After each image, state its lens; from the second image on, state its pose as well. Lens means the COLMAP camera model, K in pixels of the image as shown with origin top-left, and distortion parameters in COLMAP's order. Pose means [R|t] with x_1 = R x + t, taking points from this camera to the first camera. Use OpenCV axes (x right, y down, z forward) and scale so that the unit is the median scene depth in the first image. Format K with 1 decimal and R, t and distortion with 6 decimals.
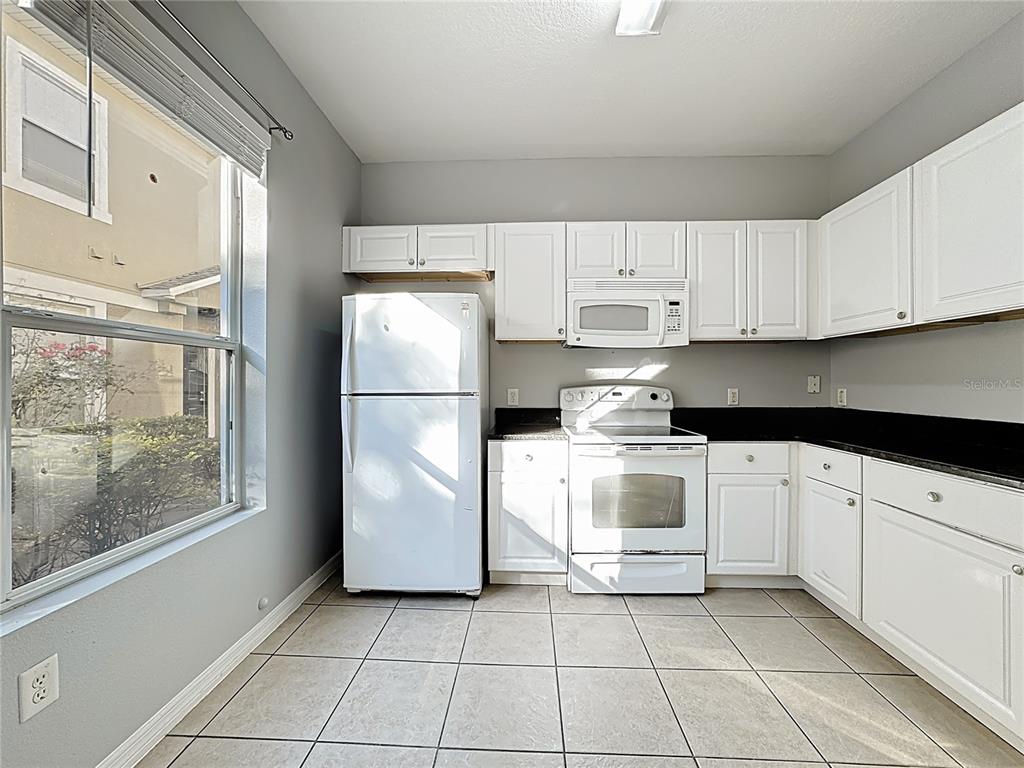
lens RADIAL K [[417.6, 0, 512.3], [0, 417.6, 384.1], [0, 0, 1]] dist [-0.027385, 0.009246]
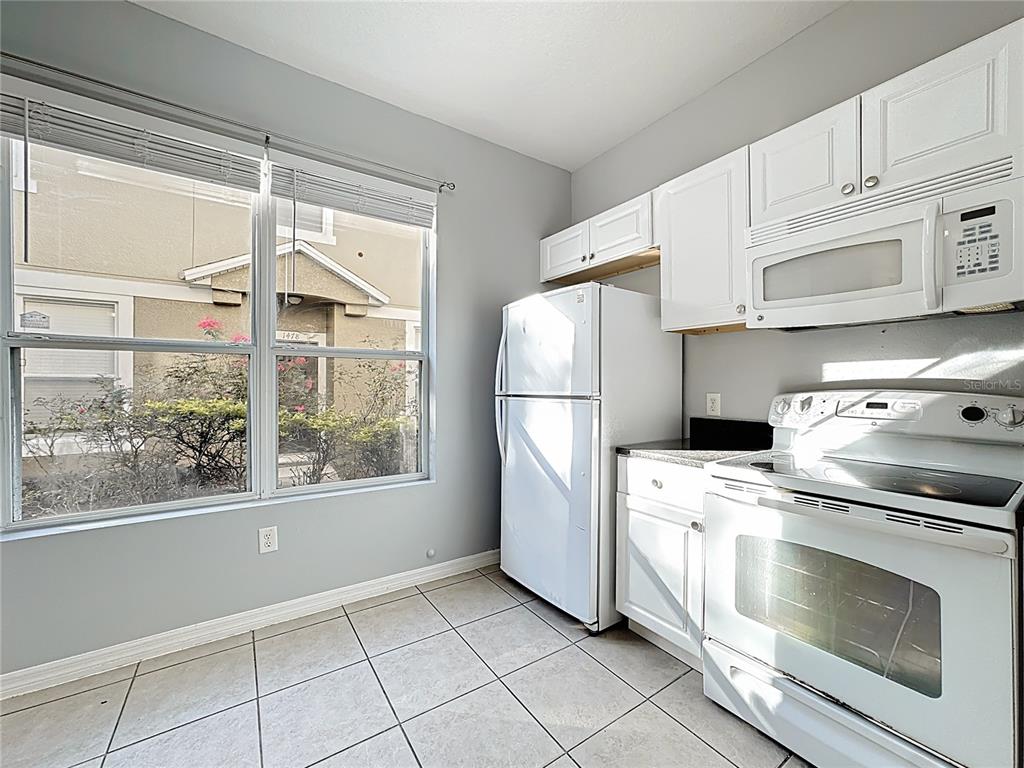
lens RADIAL K [[417.6, 0, 507.5], [0, 417.6, 387.2], [0, 0, 1]] dist [-0.027385, 0.009246]
pose [[0.591753, 0.004895, -0.806104, 0.440624], [-0.004241, 0.999987, 0.002959, -0.000247], [0.806108, 0.001667, 0.591766, 0.303831]]
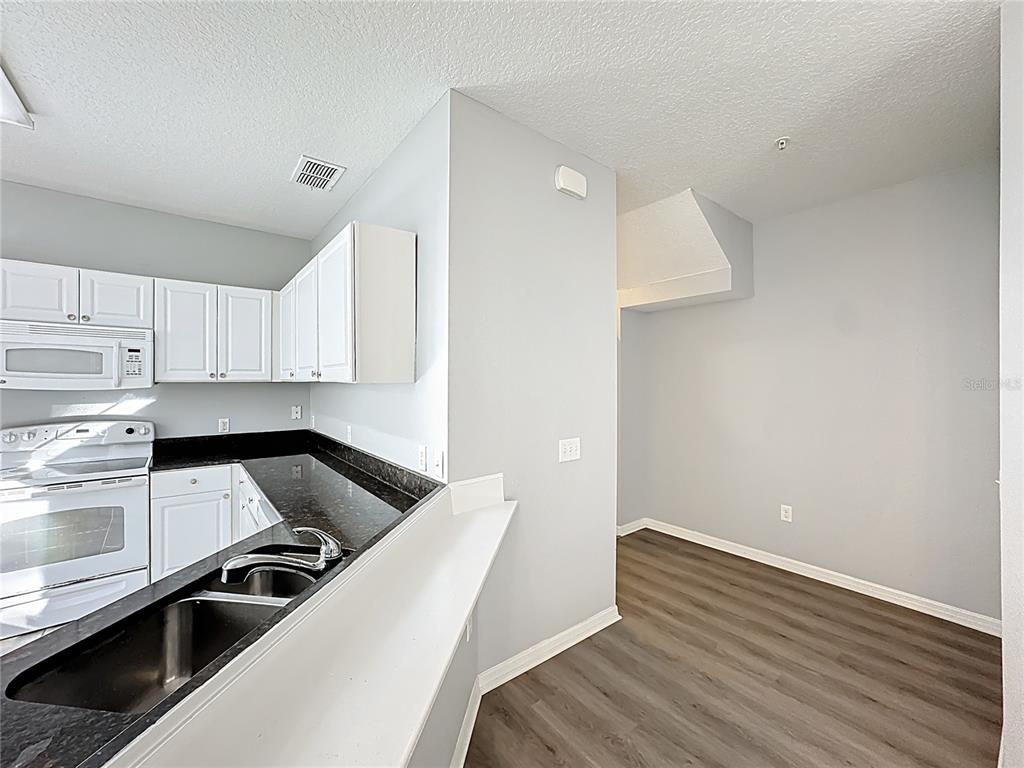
lens RADIAL K [[417.6, 0, 514.9], [0, 417.6, 381.1], [0, 0, 1]] dist [-0.027385, 0.009246]
pose [[0.756692, 0.003060, 0.653764, 0.436568], [0.000235, 0.999988, -0.004952, -0.103296], [-0.653771, 0.003901, 0.756682, -0.508778]]
